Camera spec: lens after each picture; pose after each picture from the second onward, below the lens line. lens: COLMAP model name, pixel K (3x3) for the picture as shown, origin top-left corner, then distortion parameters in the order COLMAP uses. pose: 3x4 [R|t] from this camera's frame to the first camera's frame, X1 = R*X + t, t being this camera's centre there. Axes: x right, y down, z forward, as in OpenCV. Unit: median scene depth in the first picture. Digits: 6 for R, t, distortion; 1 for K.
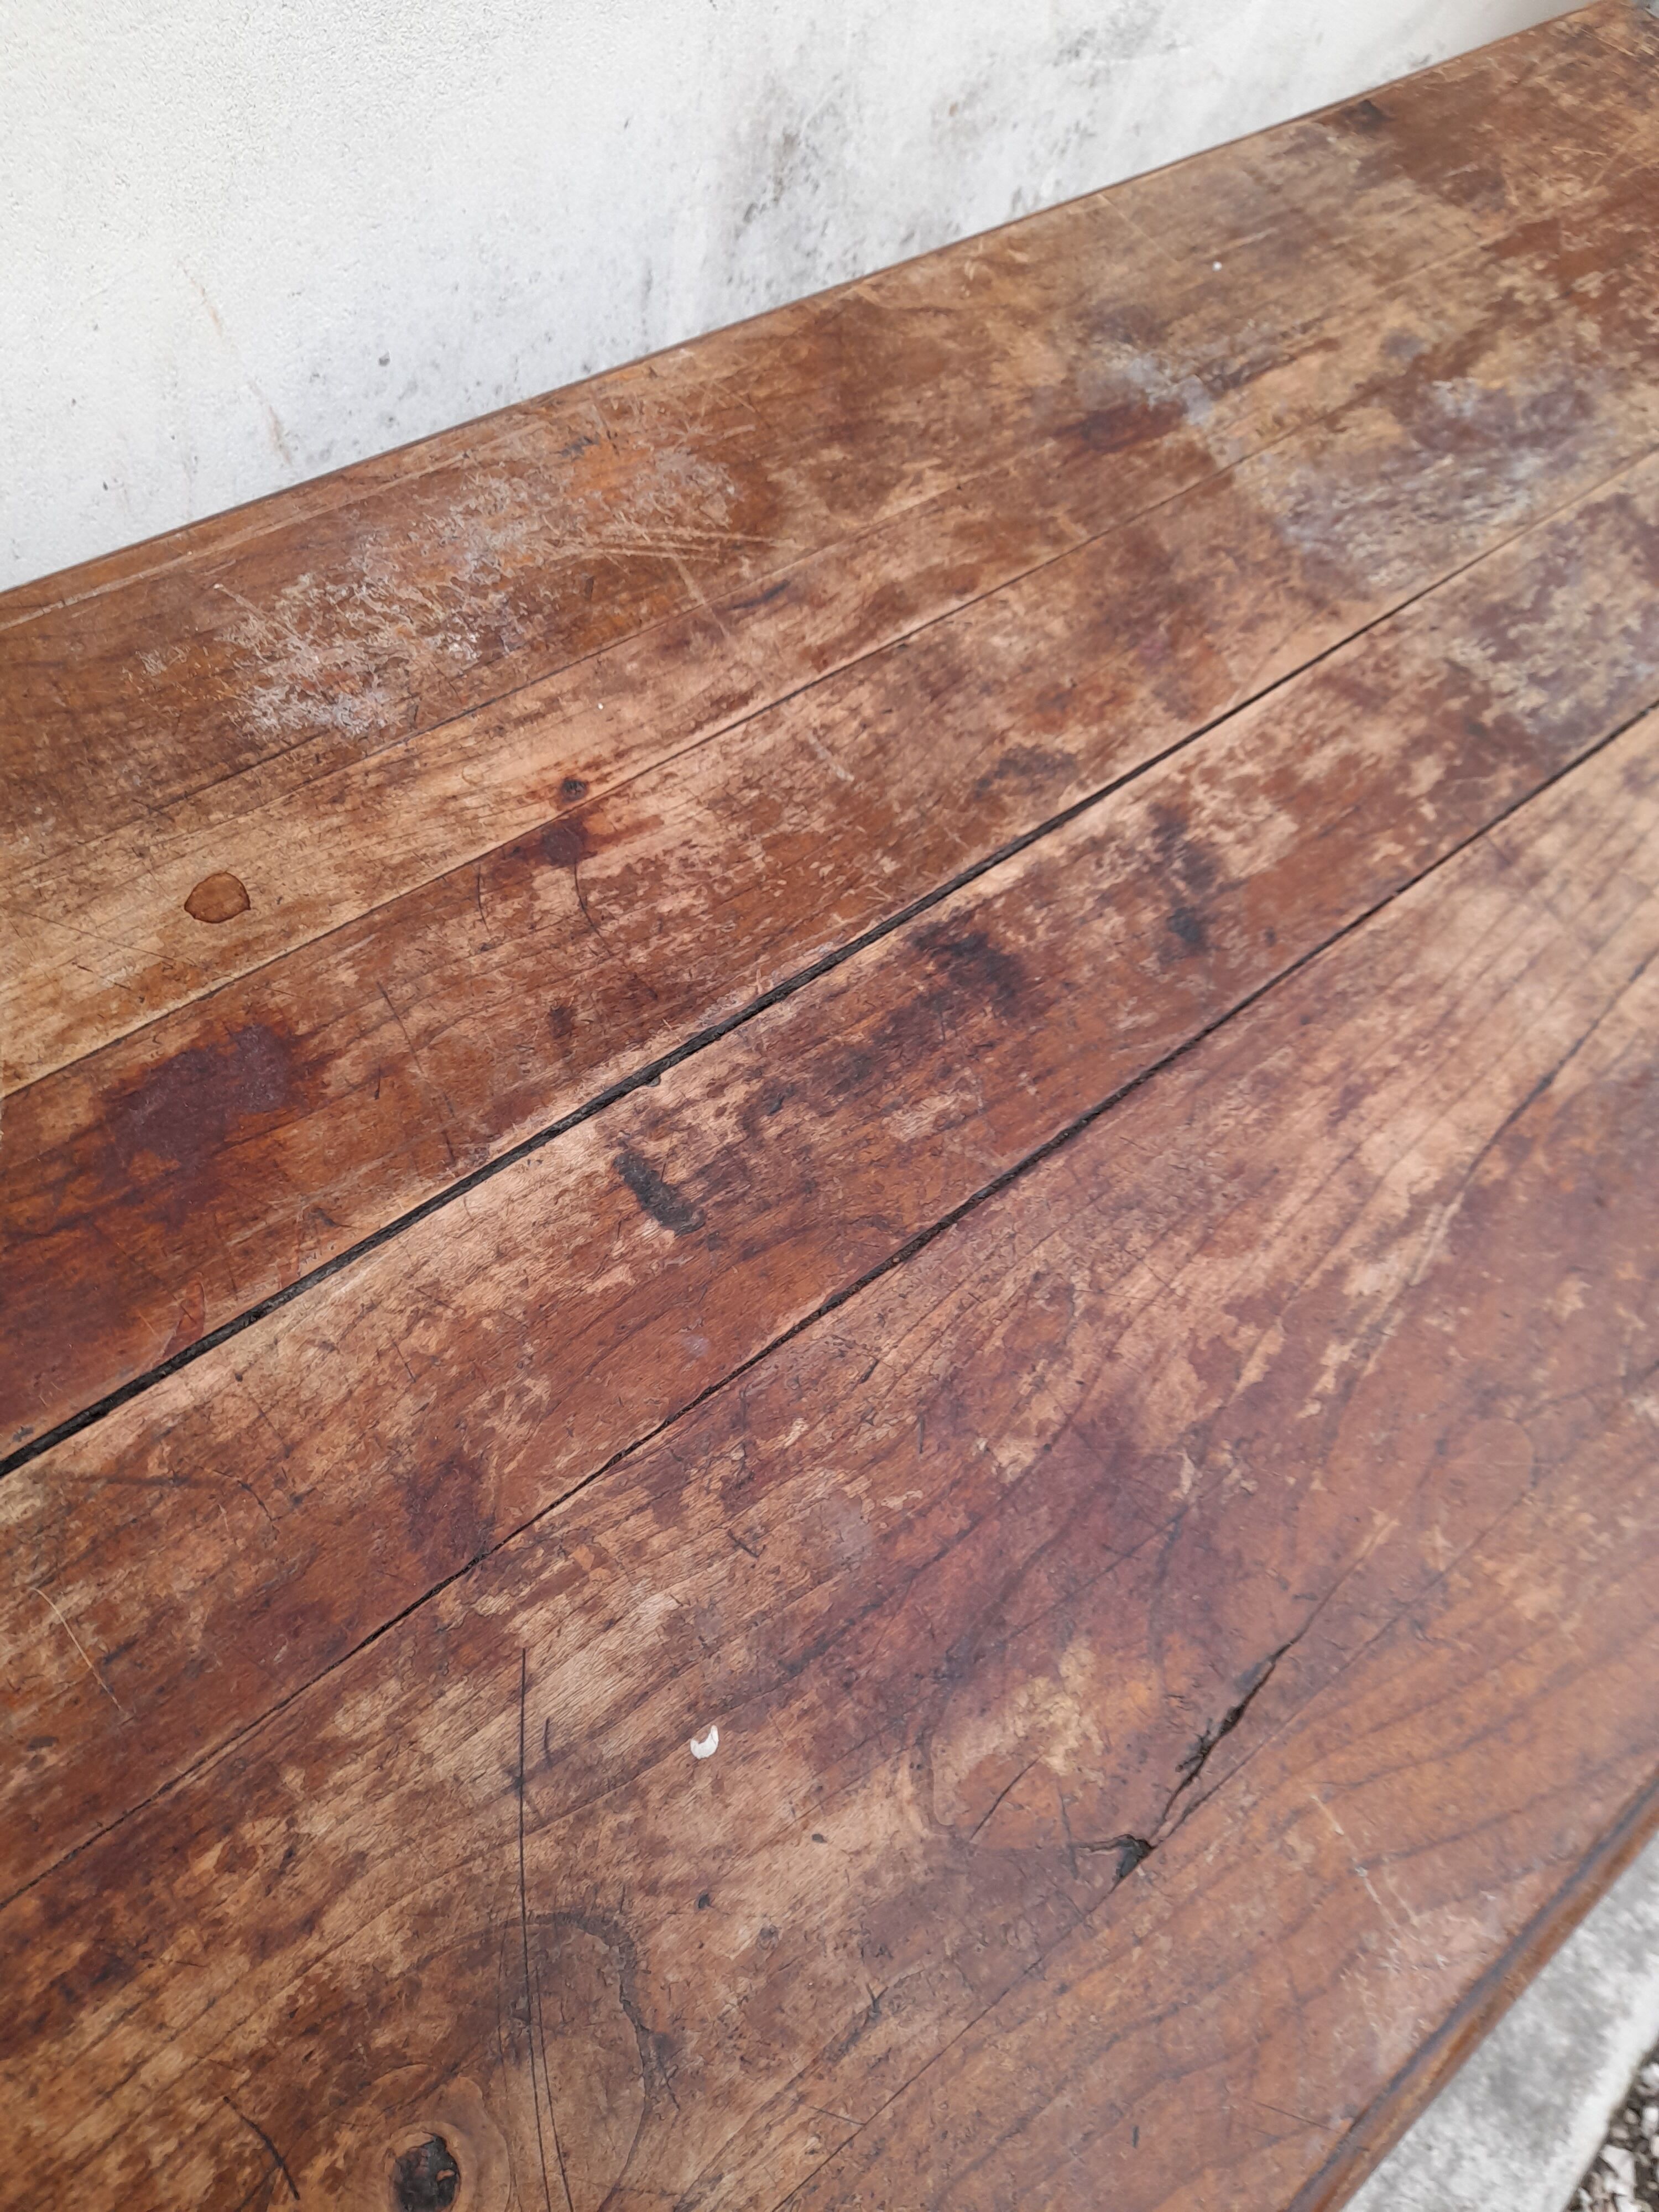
lens RADIAL K [[1637.4, 0, 817.9], [0, 1637.4, 1111.1], [0, 0, 1]] dist [0.039246, -0.036634]
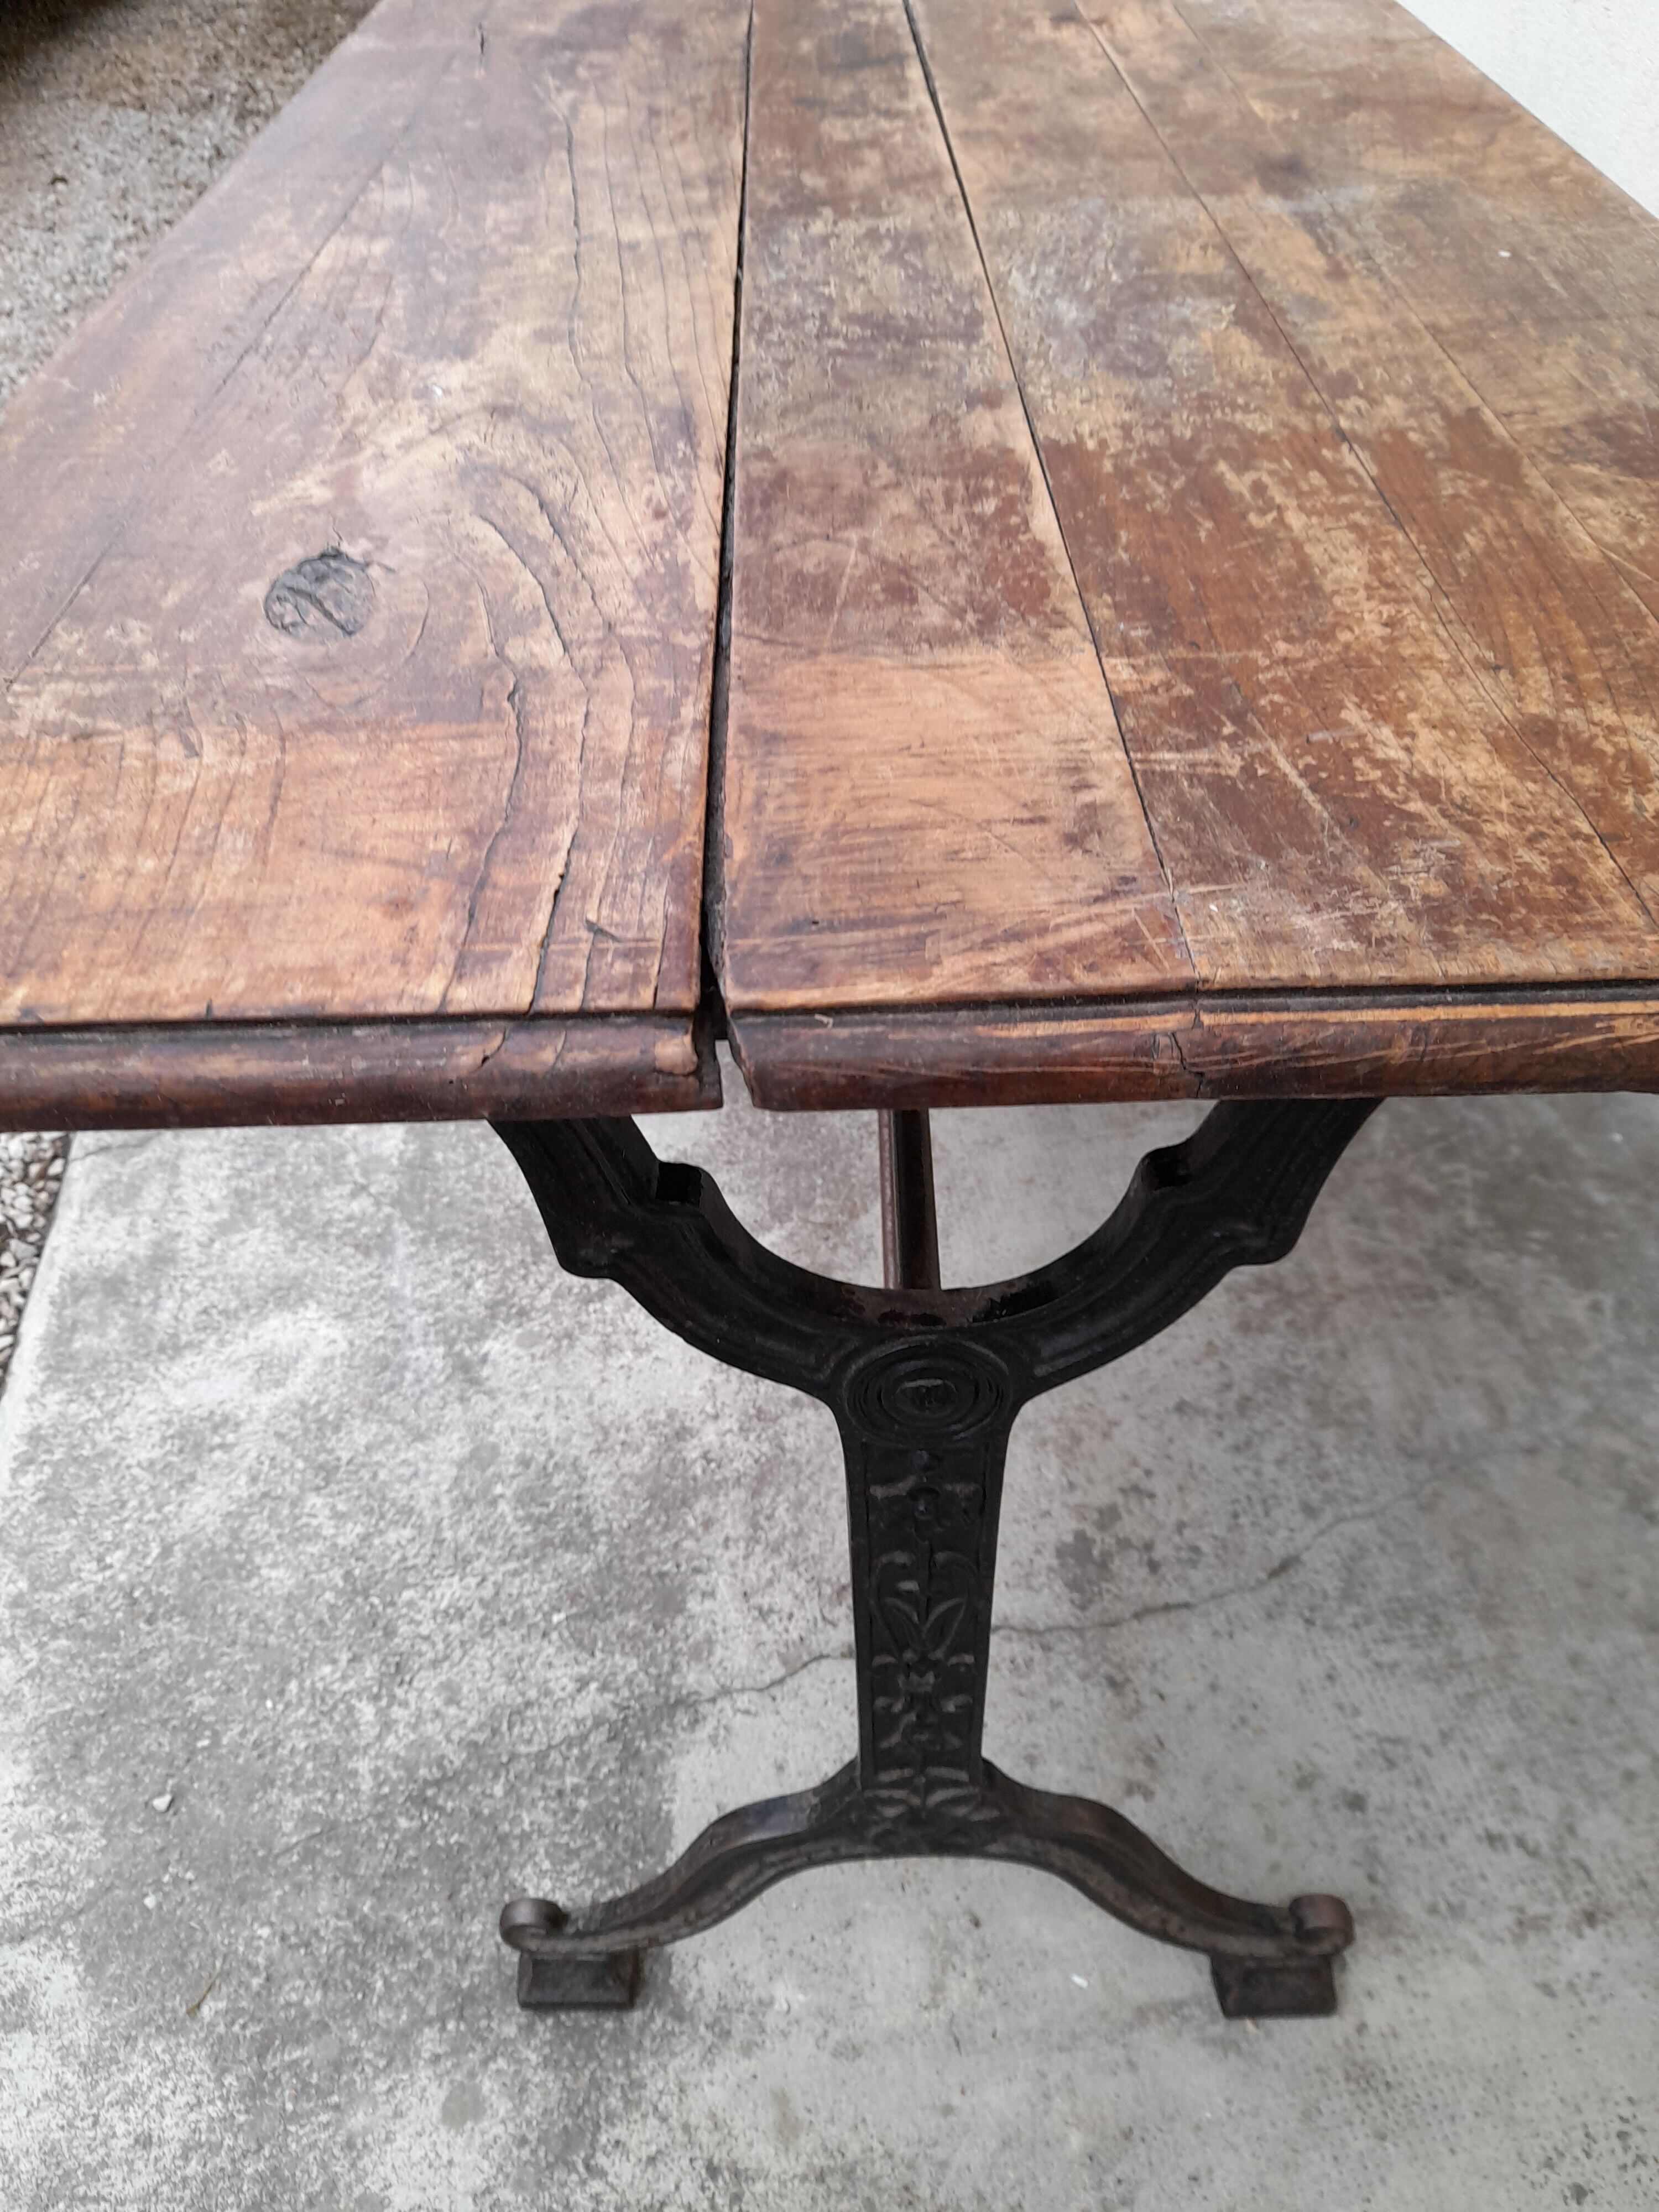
lens RADIAL K [[1637.4, 0, 789.6], [0, 1637.4, 1111.9], [0, 0, 1]] dist [0.039246, -0.036634]
pose [[-0.631969, 0.439330, -0.638439, 1.488821], [-0.701477, 0.025941, 0.712219, -1.060579], [0.329461, 0.897951, 0.291786, 1.308587]]
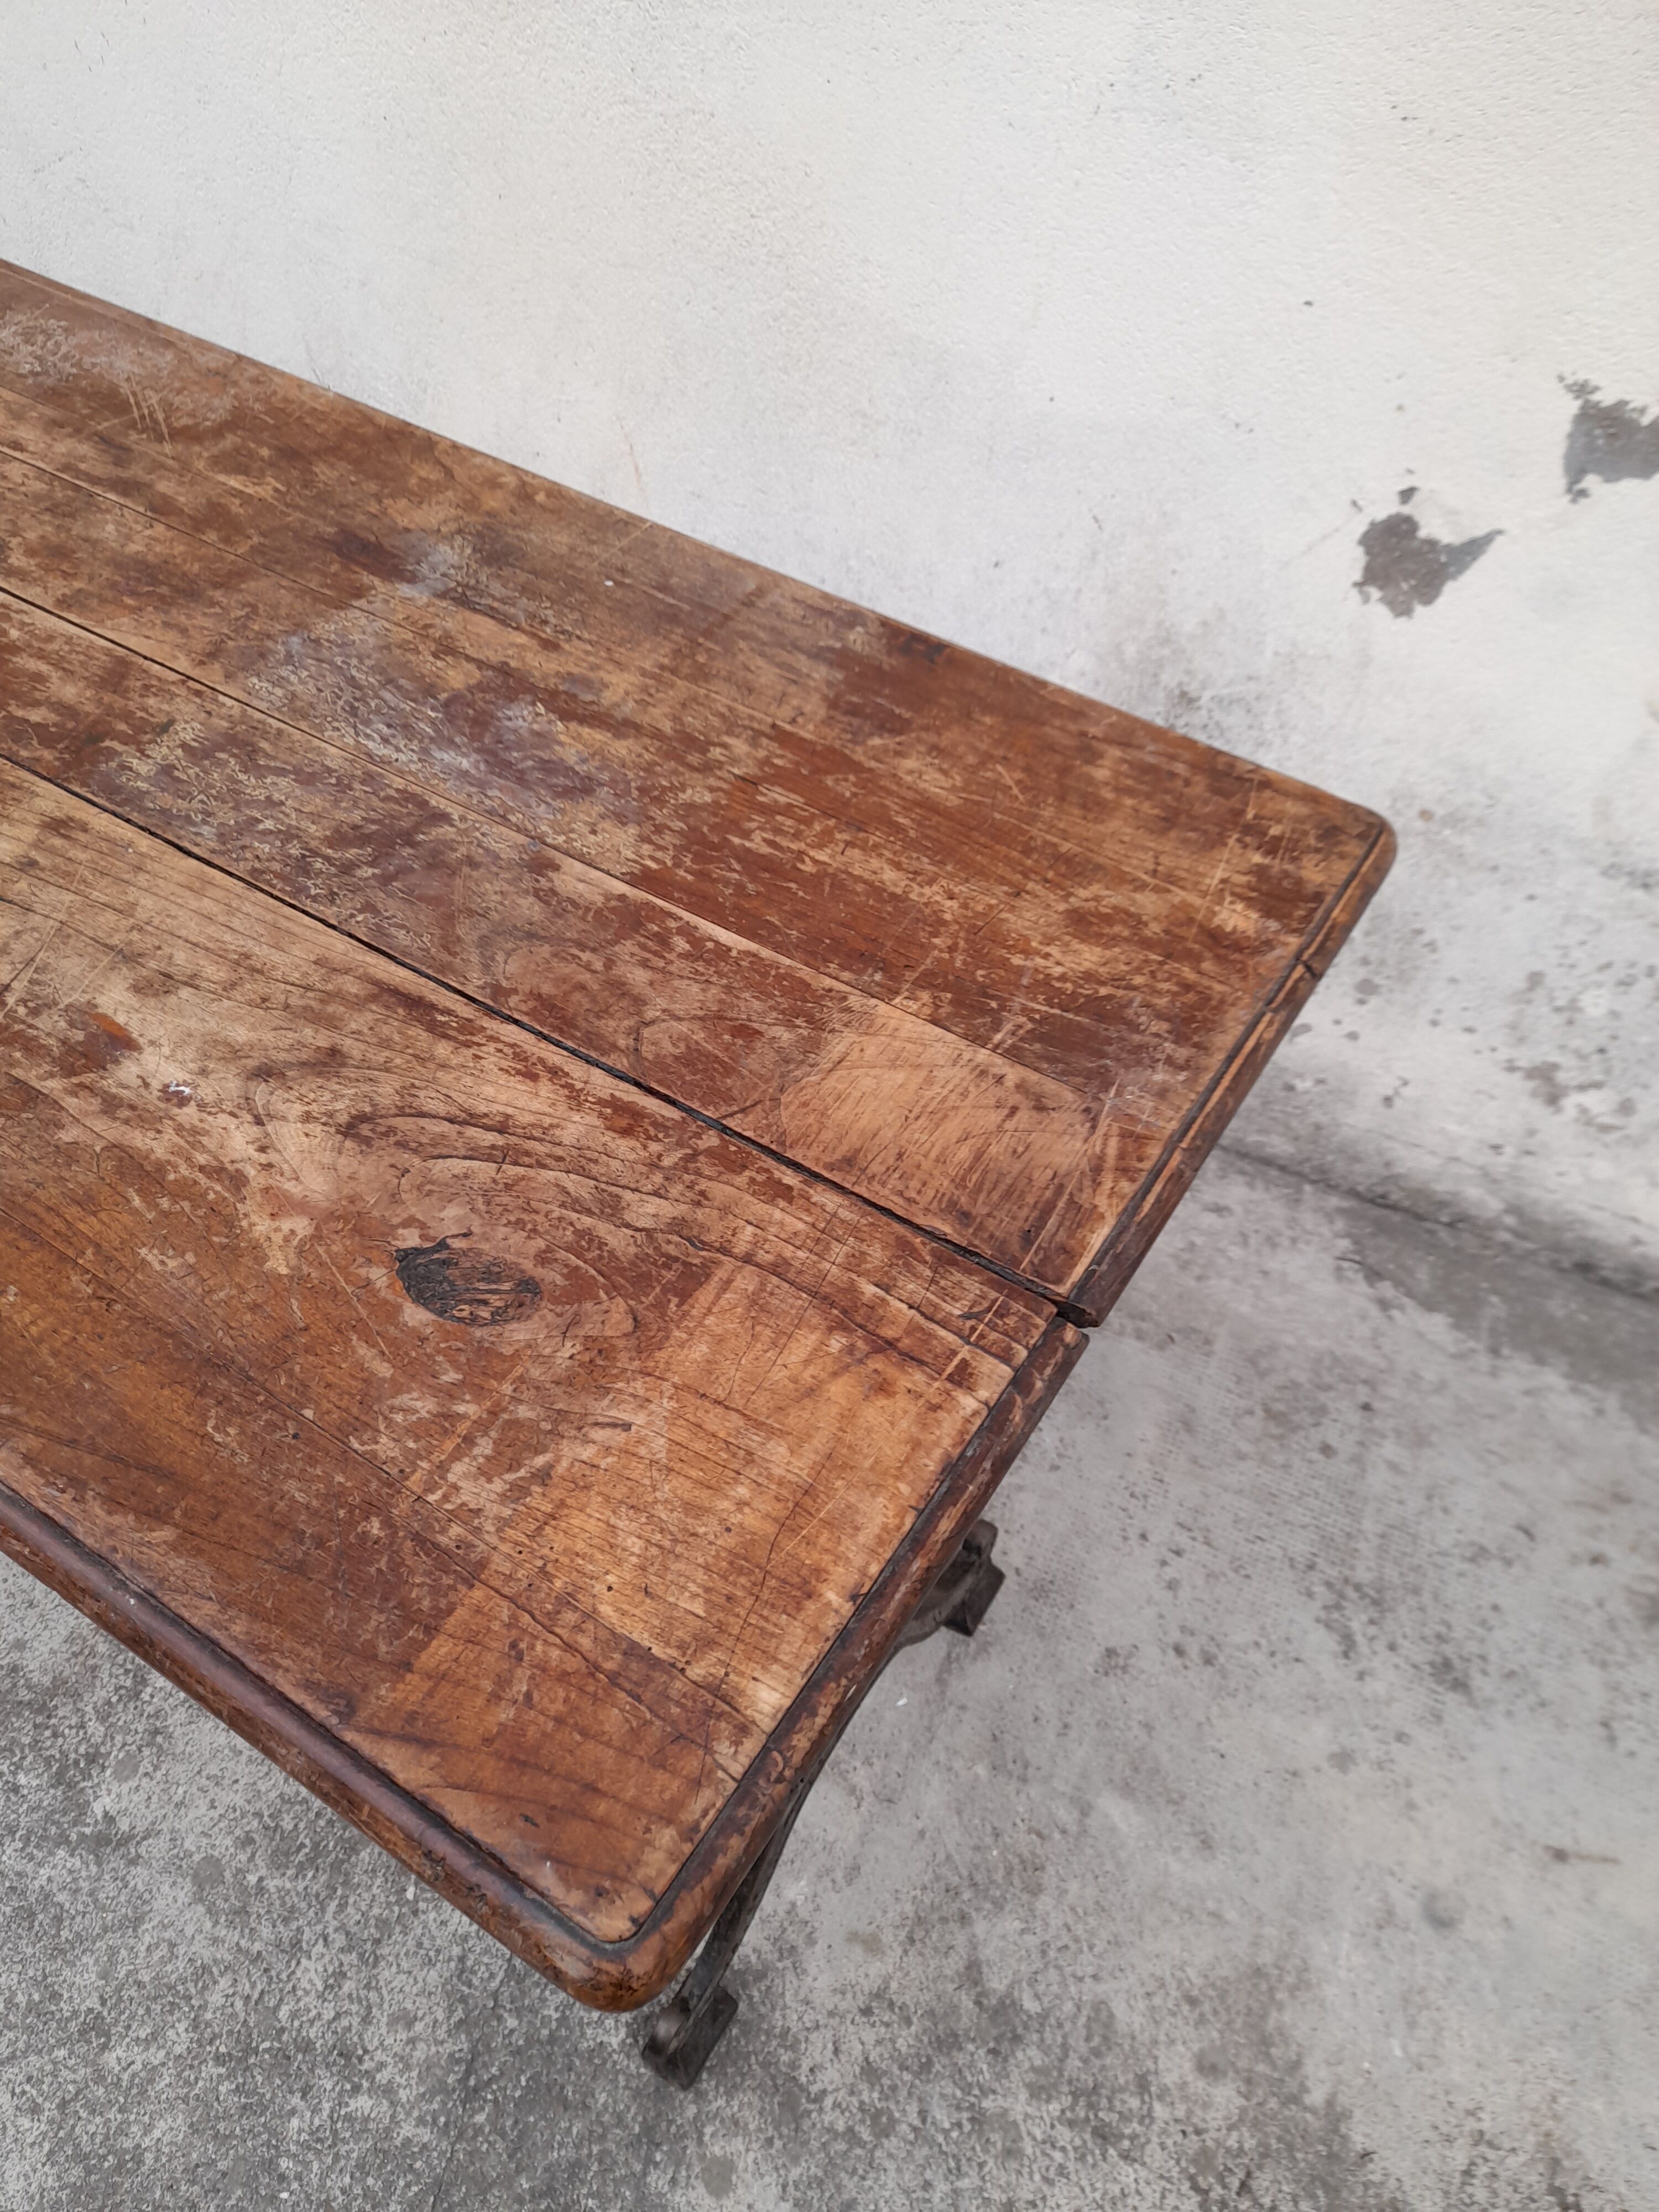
lens RADIAL K [[1637.4, 0, 815.5], [0, 1637.4, 1114.3], [0, 0, 1]] dist [0.039246, -0.036634]
pose [[0.323991, 0.612895, -0.720687, 1.739146], [-0.829850, 0.549909, 0.094594, -0.683000], [0.454288, 0.567415, 0.686777, 0.608568]]
